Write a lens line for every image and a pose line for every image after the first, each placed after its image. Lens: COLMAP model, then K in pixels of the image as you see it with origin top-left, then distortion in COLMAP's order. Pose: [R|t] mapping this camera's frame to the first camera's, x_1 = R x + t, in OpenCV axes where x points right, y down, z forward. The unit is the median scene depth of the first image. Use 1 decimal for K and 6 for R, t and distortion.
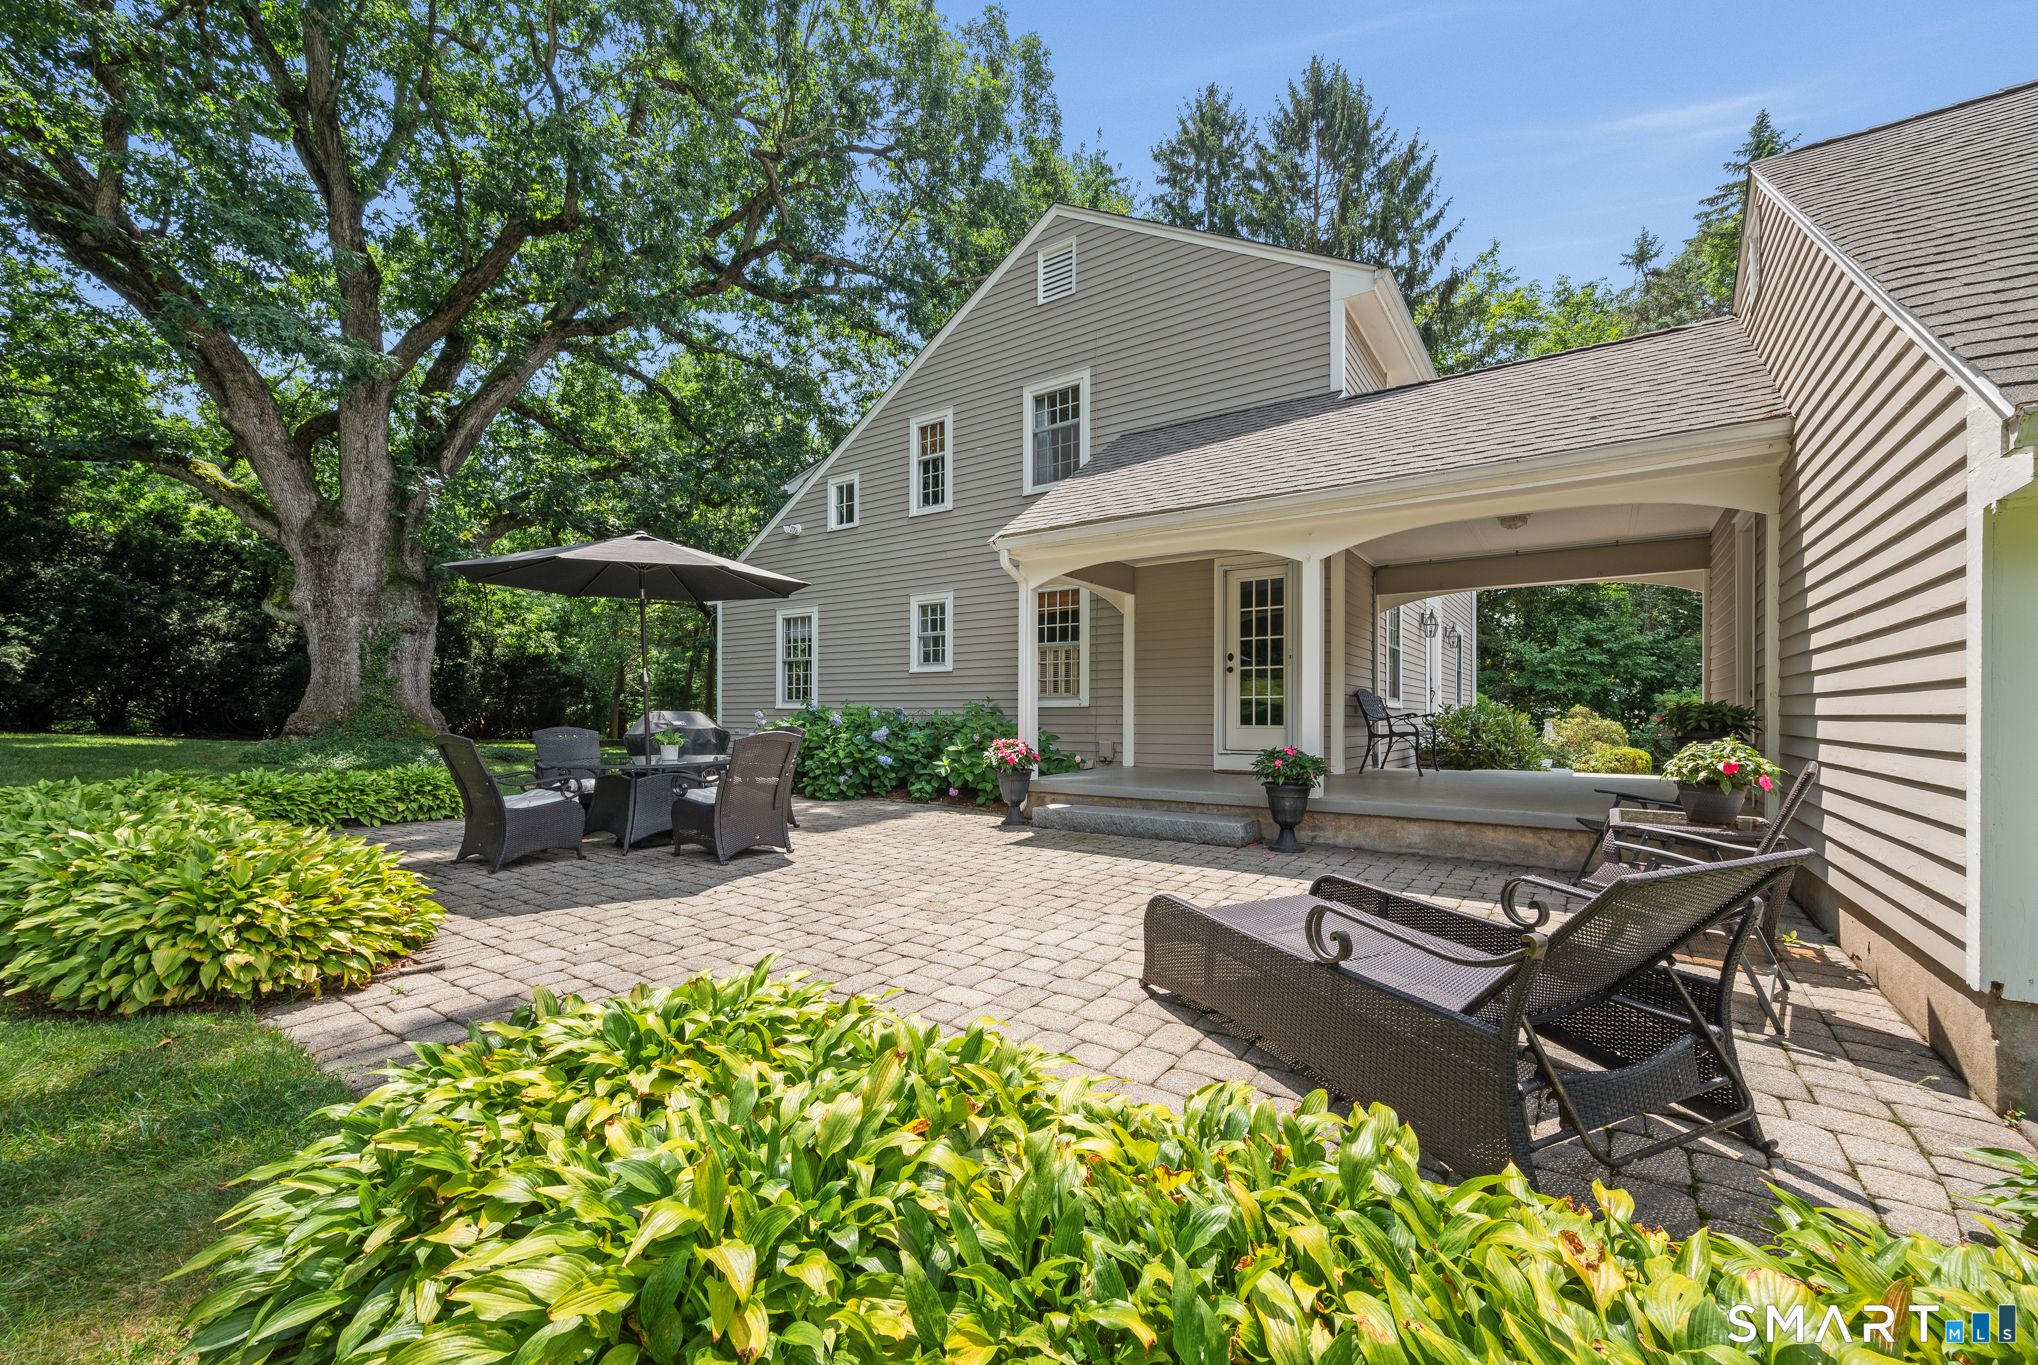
lens RADIAL K [[801.7, 0, 1045.1], [0, 801.7, 717.4], [0, 0, 1]] dist [0.001946, 0.000237]
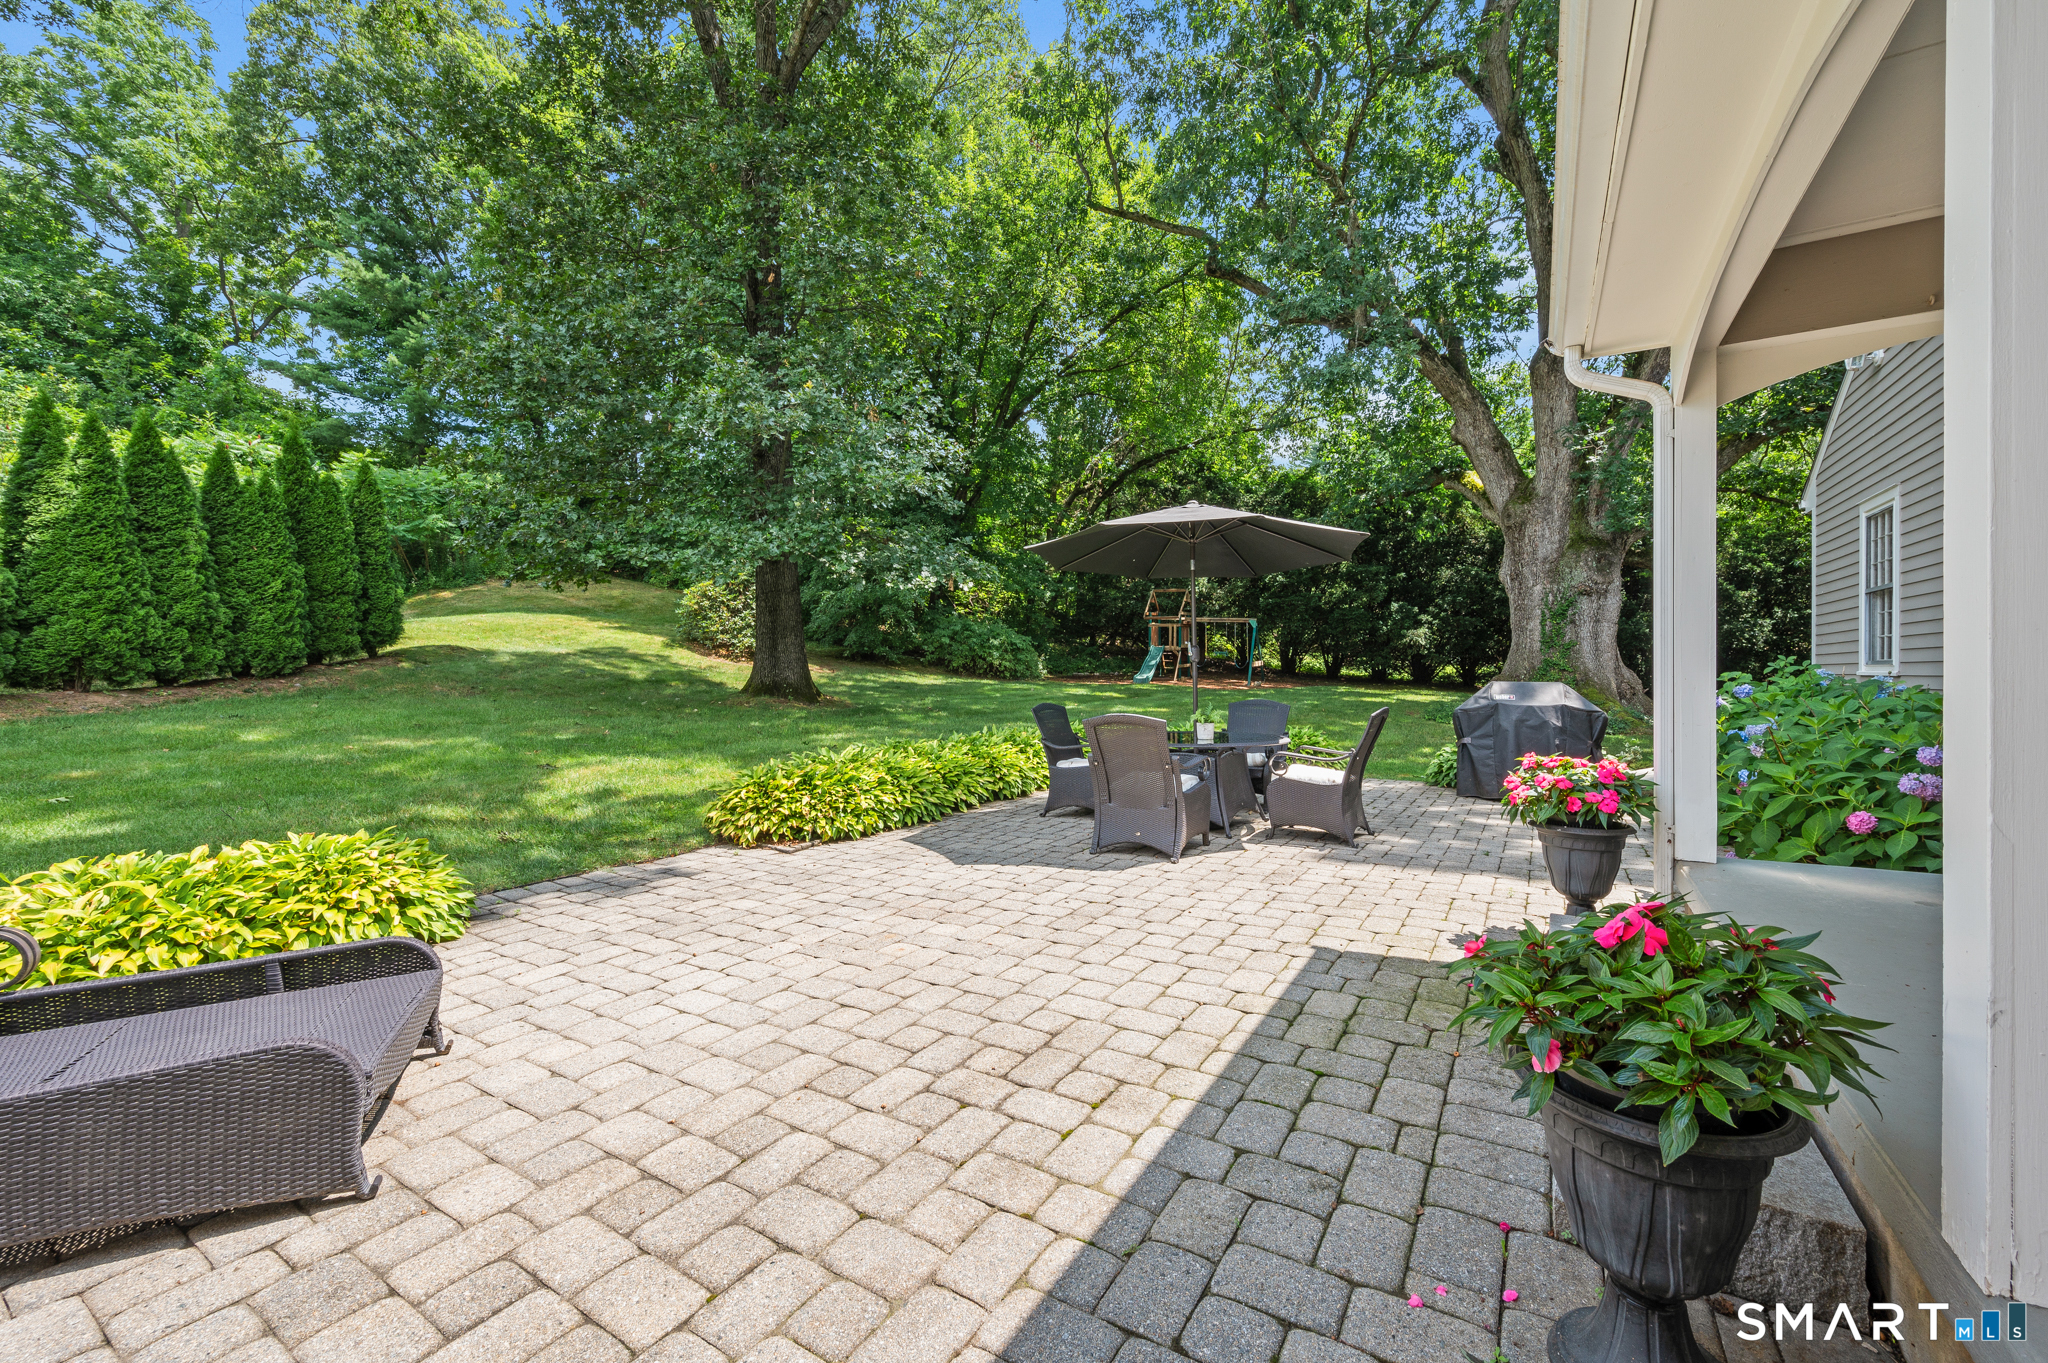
lens RADIAL K [[819.7, 0, 1034.9], [0, 819.7, 677.5], [0, 0, 1]] dist [-0.001643, -0.000176]
pose [[0.036726, 0.003736, -0.999318, 0.187742], [0.000530, 0.999993, 0.003758, -0.008885], [0.999325, -0.000667, 0.036724, 0.302085]]
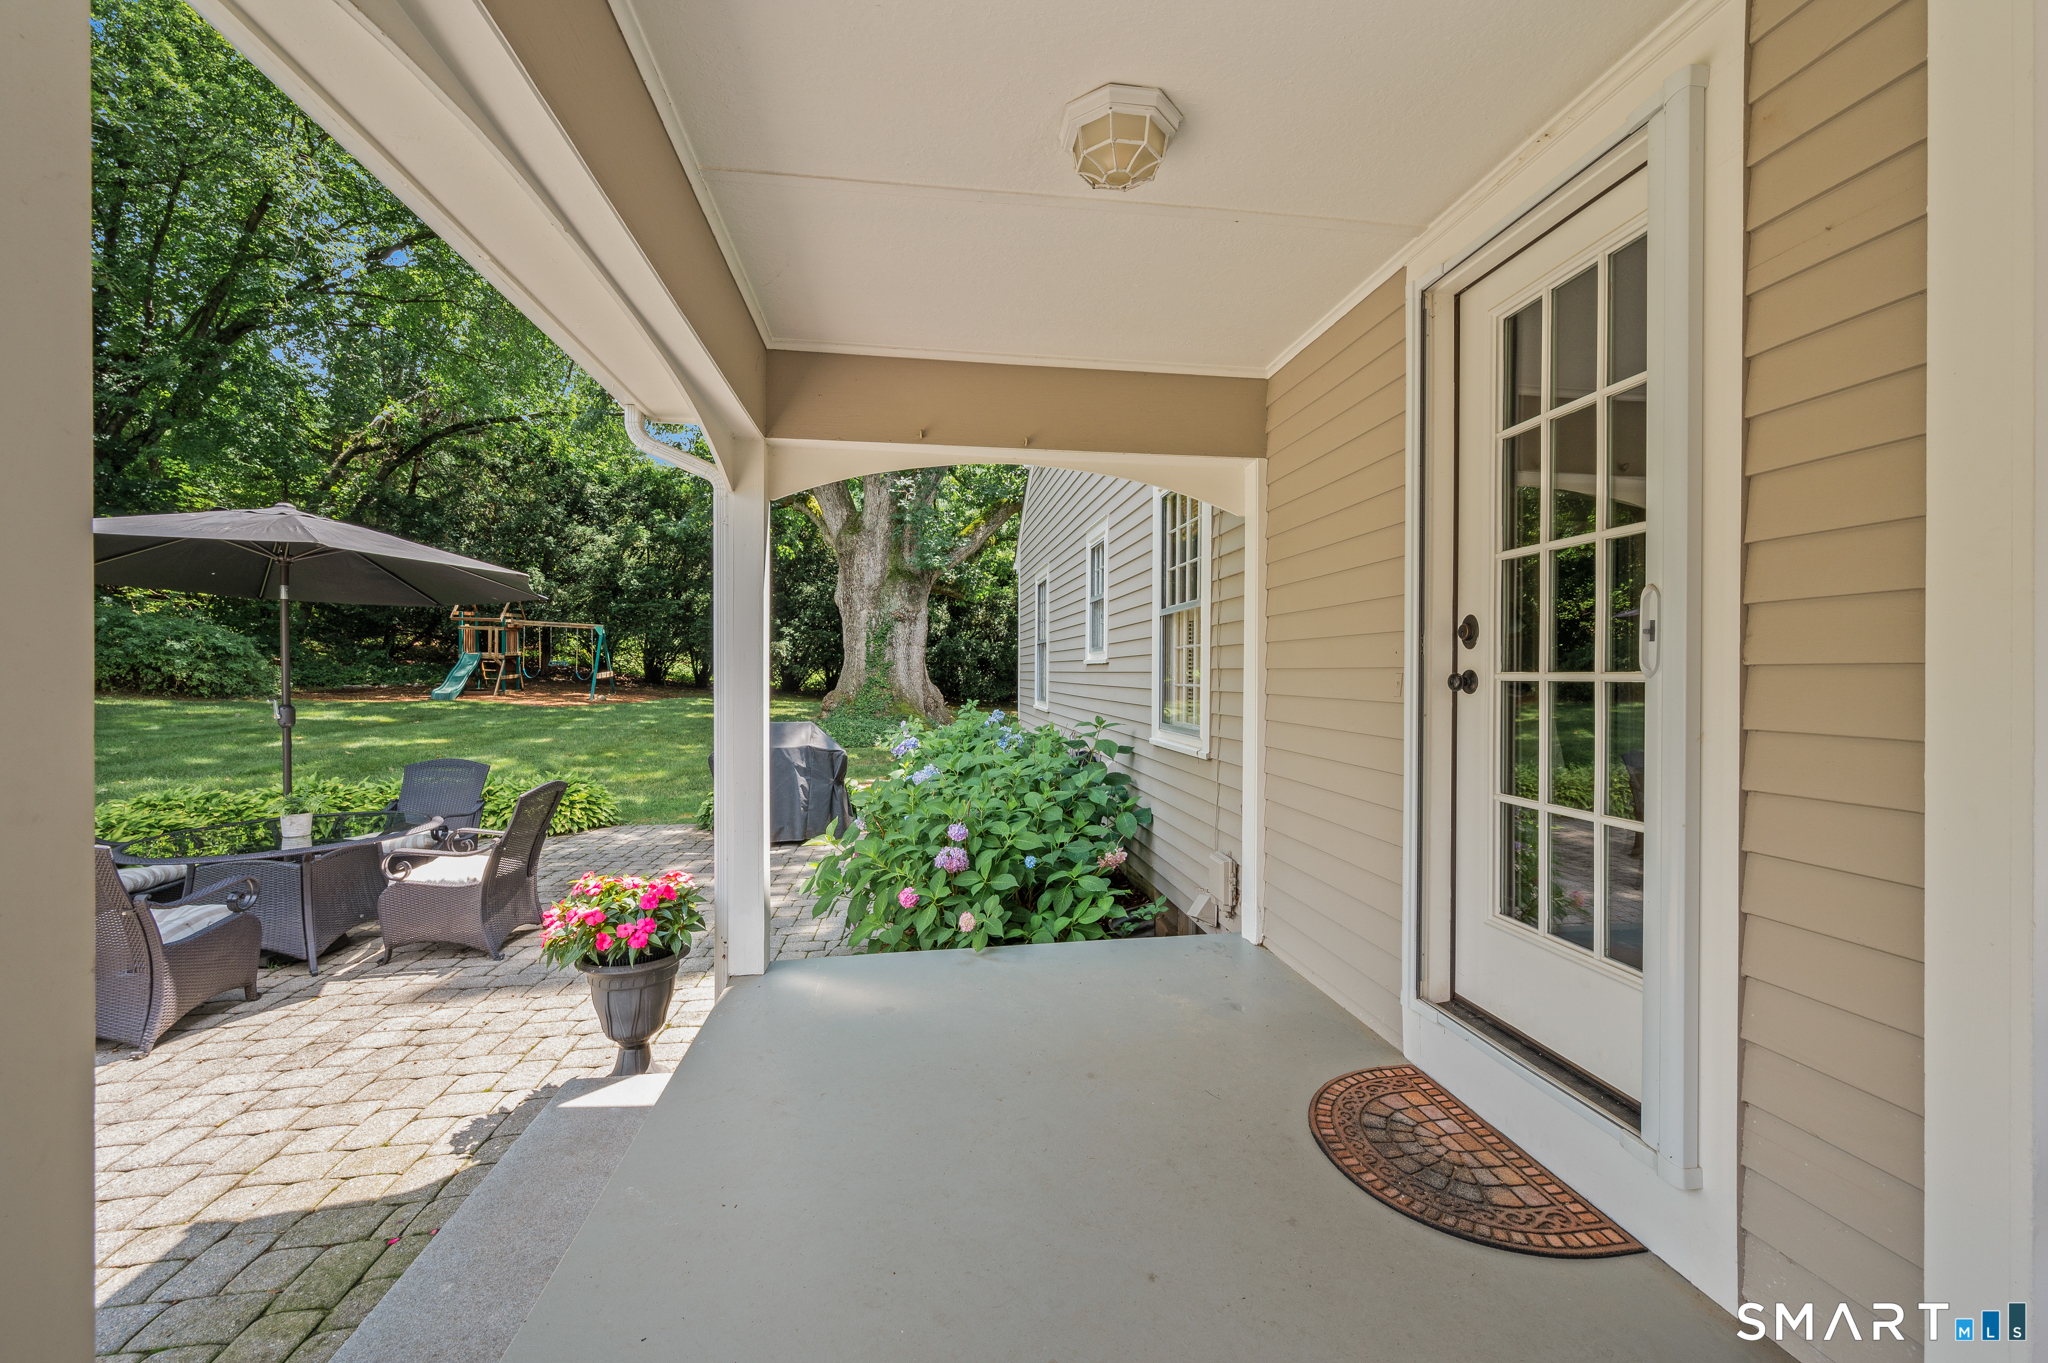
lens RADIAL K [[819.7, 0, 1026.7], [0, 819.7, 675.2], [0, 0, 1]] dist [-0.001643, -0.000176]
pose [[0.663693, 0.003685, -0.747996, 0.179686], [-0.004840, 0.999988, 0.000633, -0.032903], [0.747989, 0.003200, 0.663703, 0.391035]]
